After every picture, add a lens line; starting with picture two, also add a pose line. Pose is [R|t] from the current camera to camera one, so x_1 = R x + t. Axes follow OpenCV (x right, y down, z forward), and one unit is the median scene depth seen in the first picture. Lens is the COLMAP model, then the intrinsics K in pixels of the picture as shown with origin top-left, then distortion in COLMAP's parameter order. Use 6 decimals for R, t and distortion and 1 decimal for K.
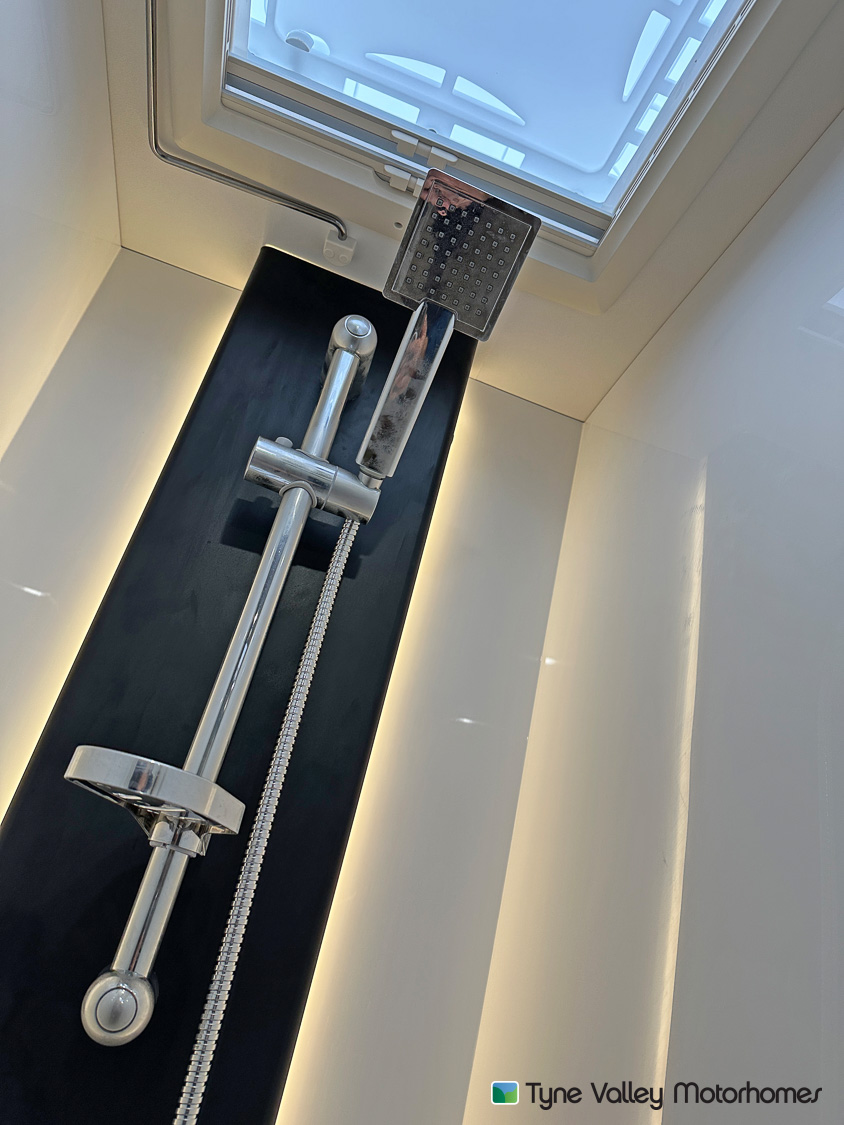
lens RADIAL K [[794.7, 0, 421.2], [0, 794.7, 563.1], [0, 0, 1]] dist [-0.000609, 0.000047]
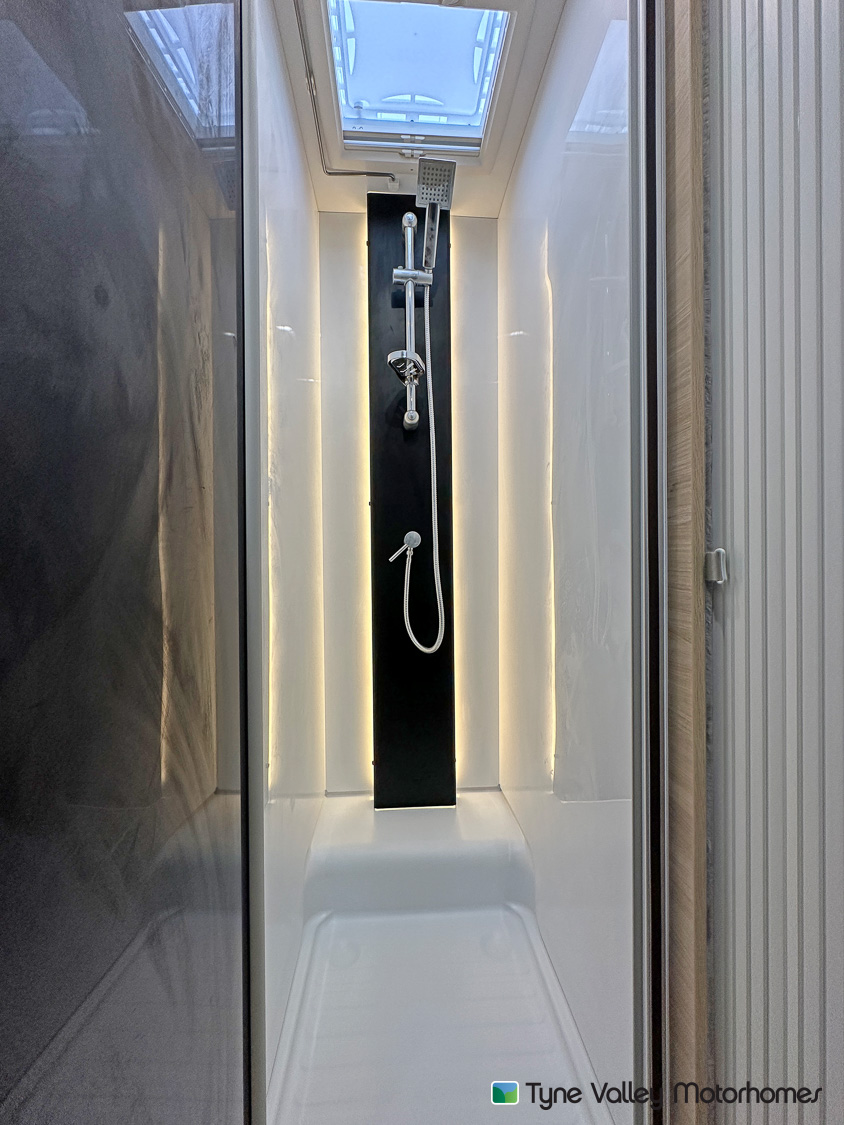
lens RADIAL K [[452.0, 0, 422.3], [0, 452.0, 559.4], [0, 0, 1]] dist [-0.002450, 0.000146]
pose [[0.949835, -0.230209, -0.211701, 0.030942], [0.300876, 0.857360, 0.417620, 0.125170], [0.085364, -0.460366, 0.883615, -1.150663]]
